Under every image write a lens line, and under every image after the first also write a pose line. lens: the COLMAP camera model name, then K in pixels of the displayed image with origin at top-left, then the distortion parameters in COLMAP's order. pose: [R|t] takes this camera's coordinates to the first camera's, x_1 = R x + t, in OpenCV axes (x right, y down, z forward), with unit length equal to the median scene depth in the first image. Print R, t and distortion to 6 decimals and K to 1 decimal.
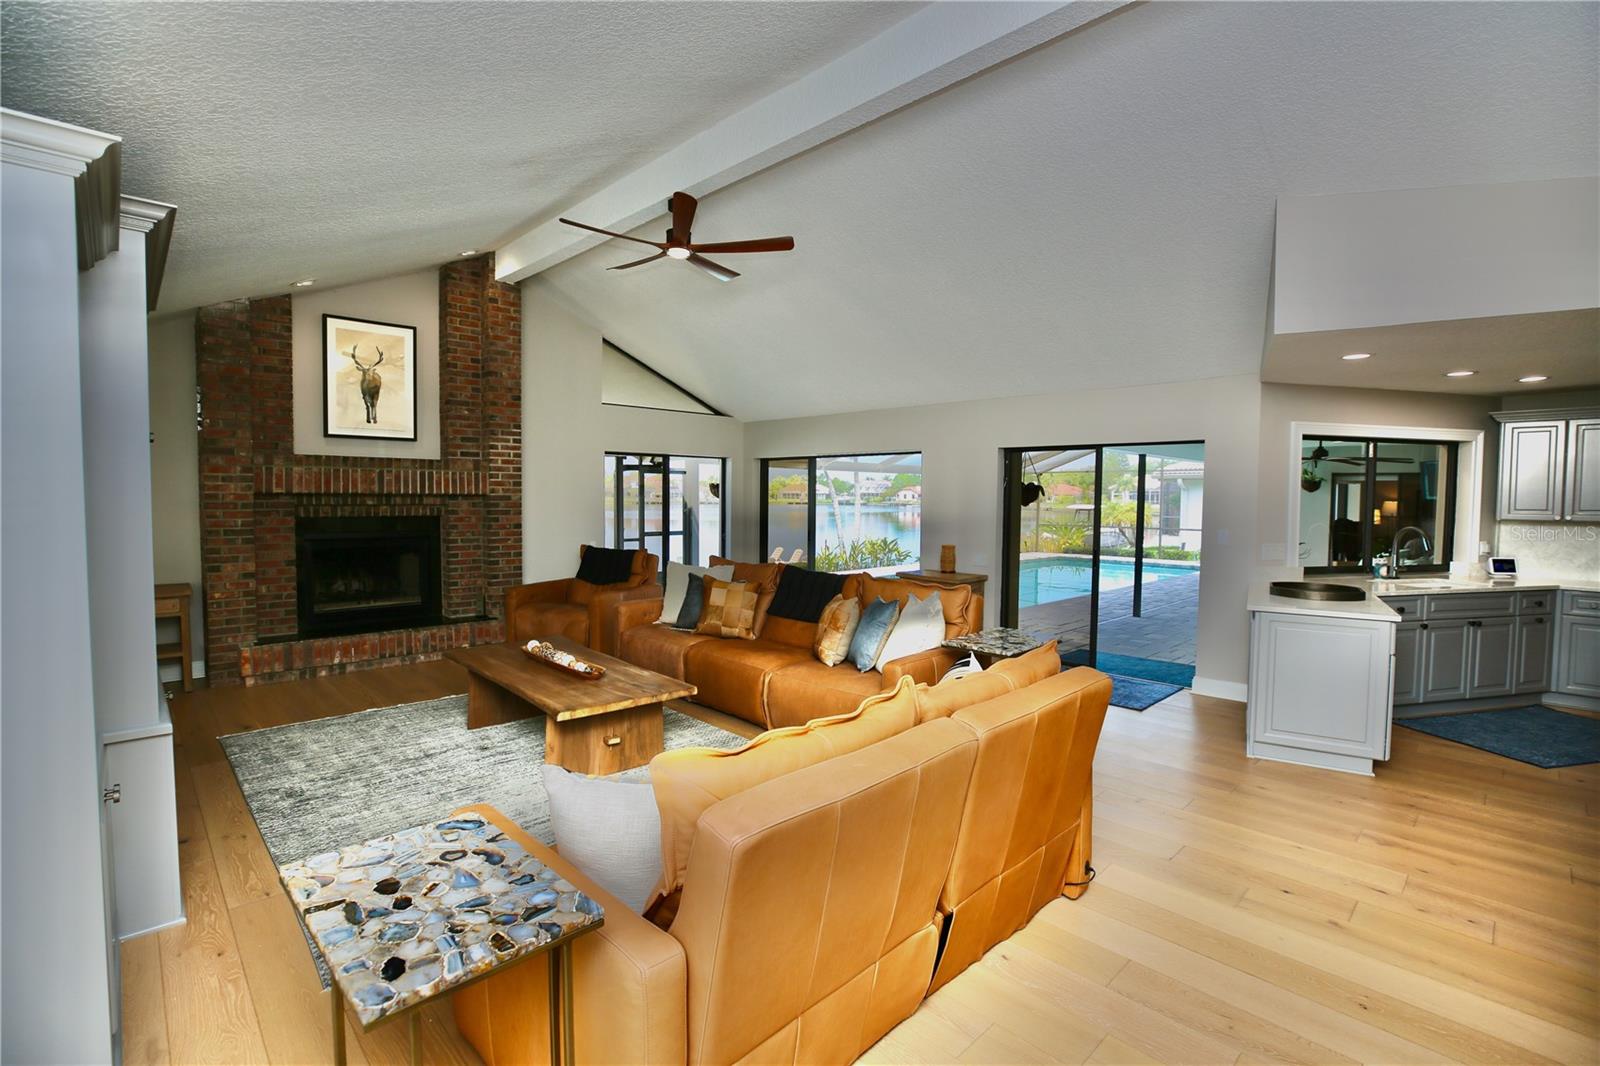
lens RADIAL K [[726.9, 0, 785.8], [0, 726.9, 532.3], [0, 0, 1]] dist [-0.045549, 0.013715]
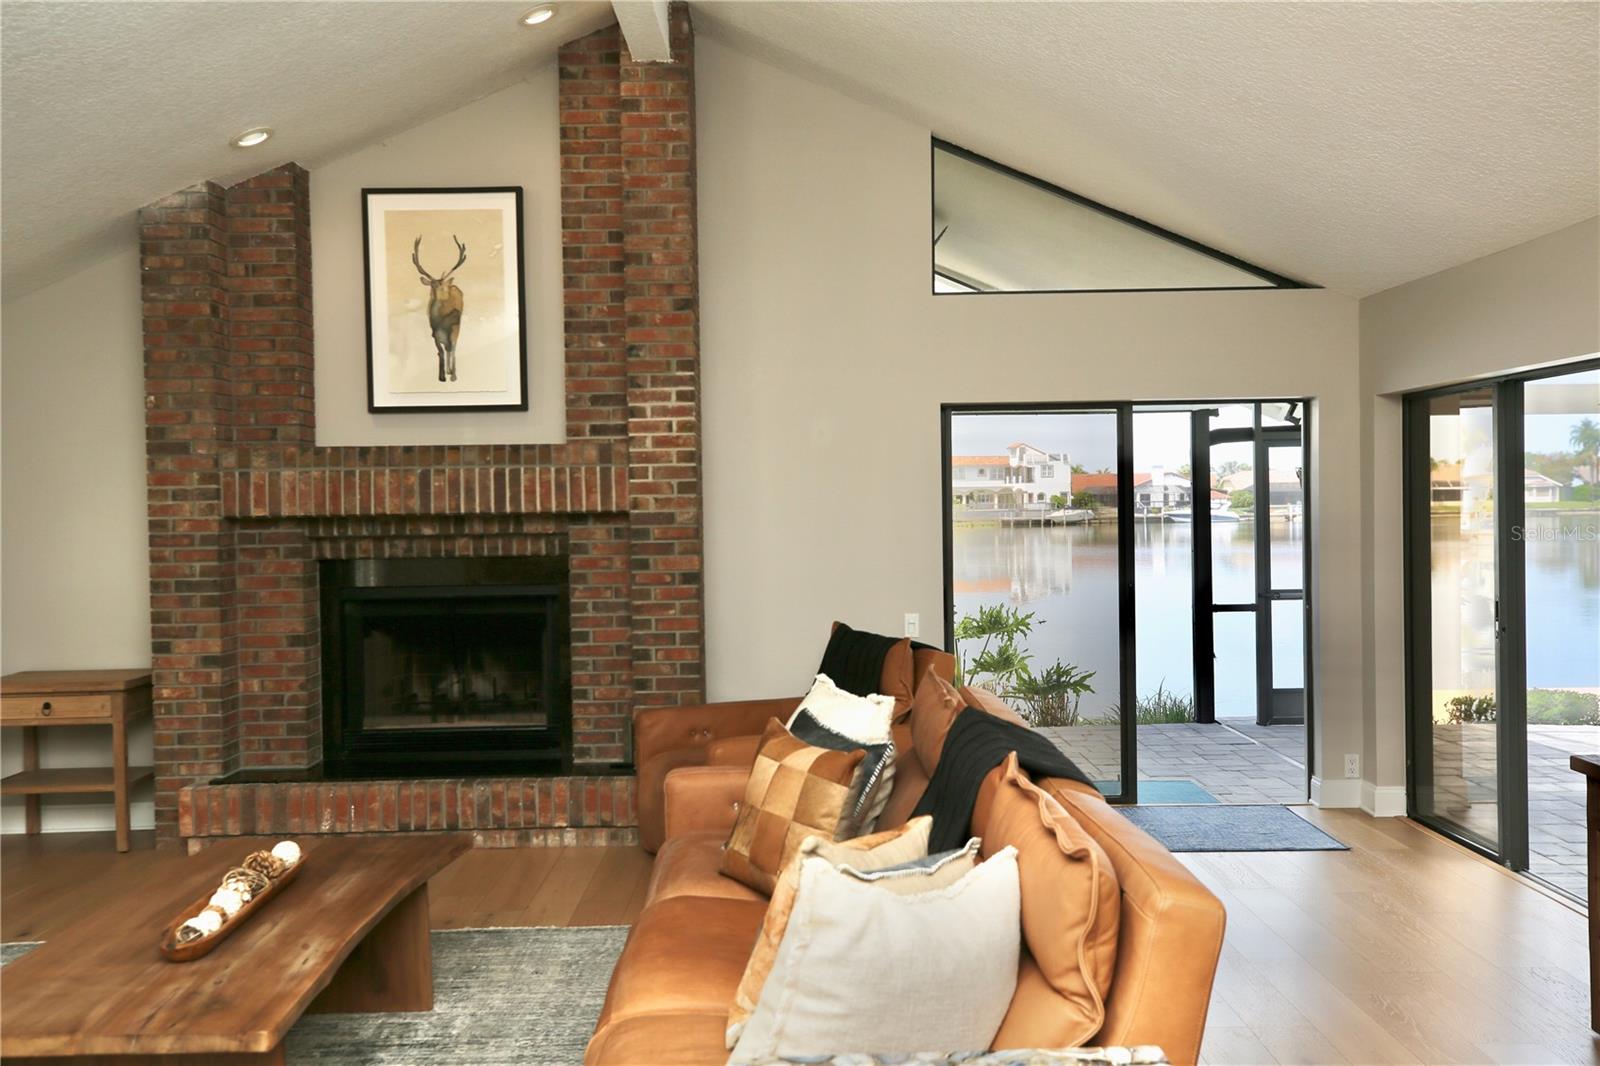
lens RADIAL K [[1500.7, 0, 812.8], [0, 1500.7, 532.5], [0, 0, 1]] dist [0.064570, 0.000000]
pose [[0.721037, -0.007294, -0.692859, 0.391649], [-0.012263, 0.999654, -0.023285, -0.017951], [0.692788, 0.025286, 0.720697, 0.389310]]
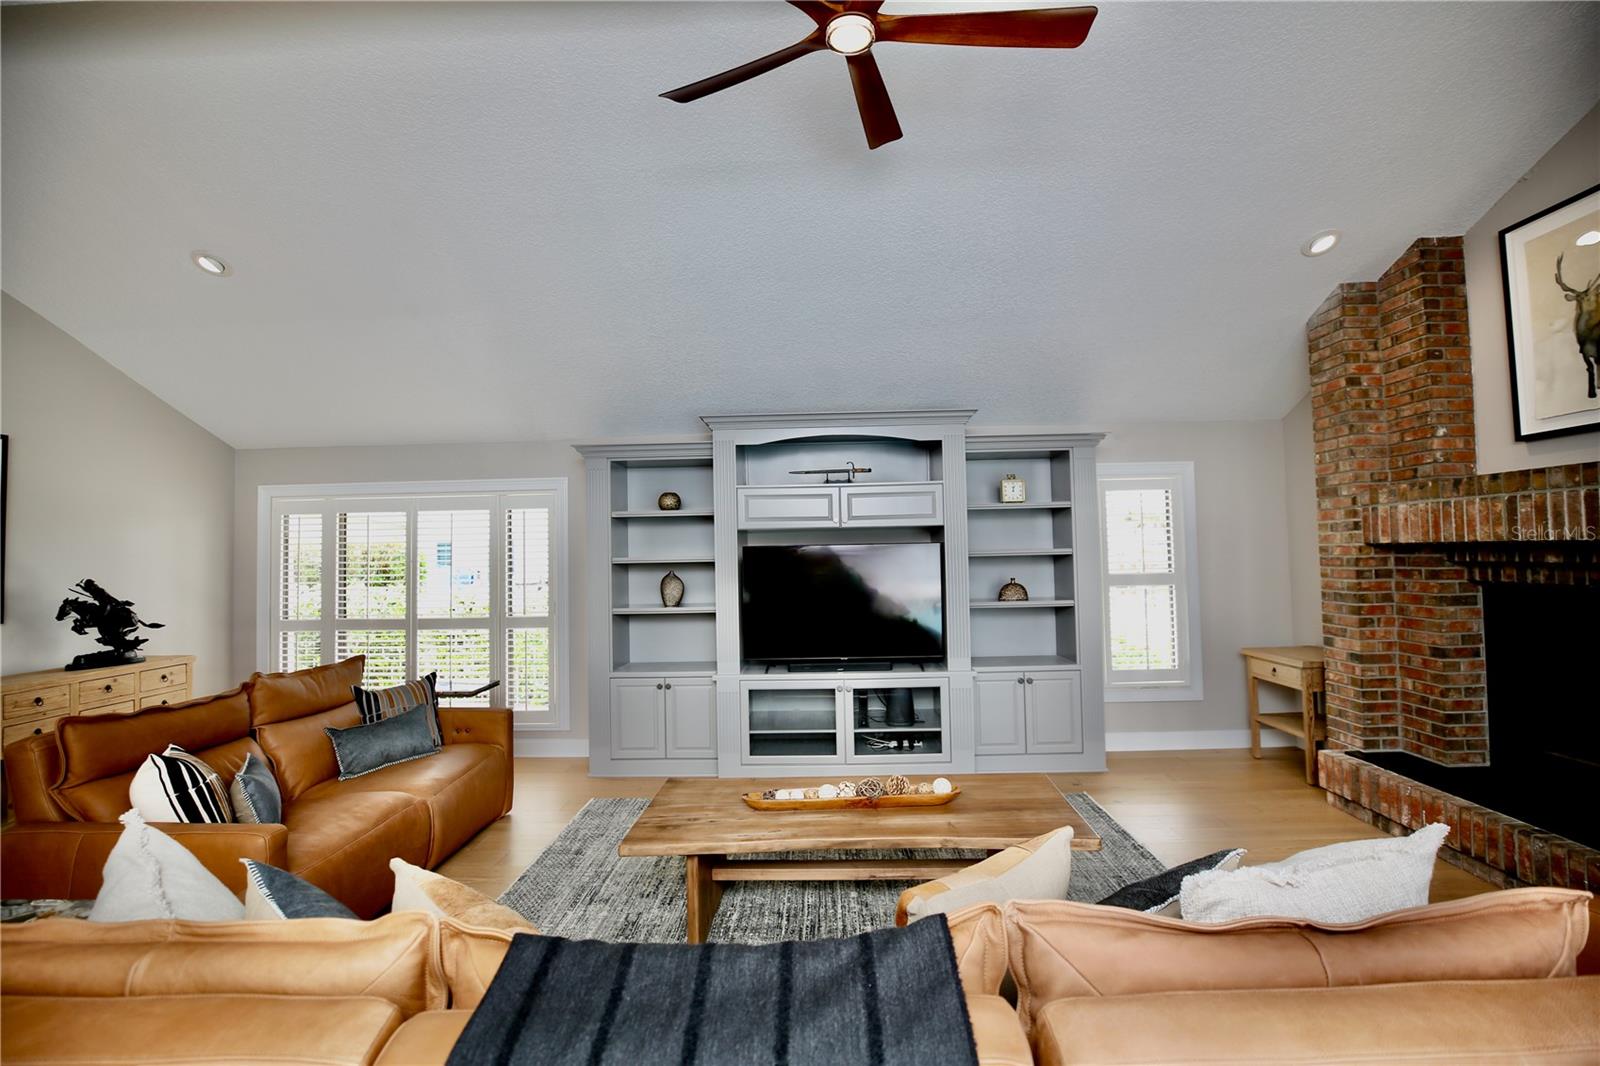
lens RADIAL K [[726.9, 0, 767.4], [0, 726.9, 529.0], [0, 0, 1]] dist [-0.045549, 0.013715]
pose [[-0.729275, -0.016600, -0.684020, 0.162568], [-0.019019, 0.999811, -0.003986, -0.049416], [0.683957, 0.010102, -0.729453, 0.969388]]
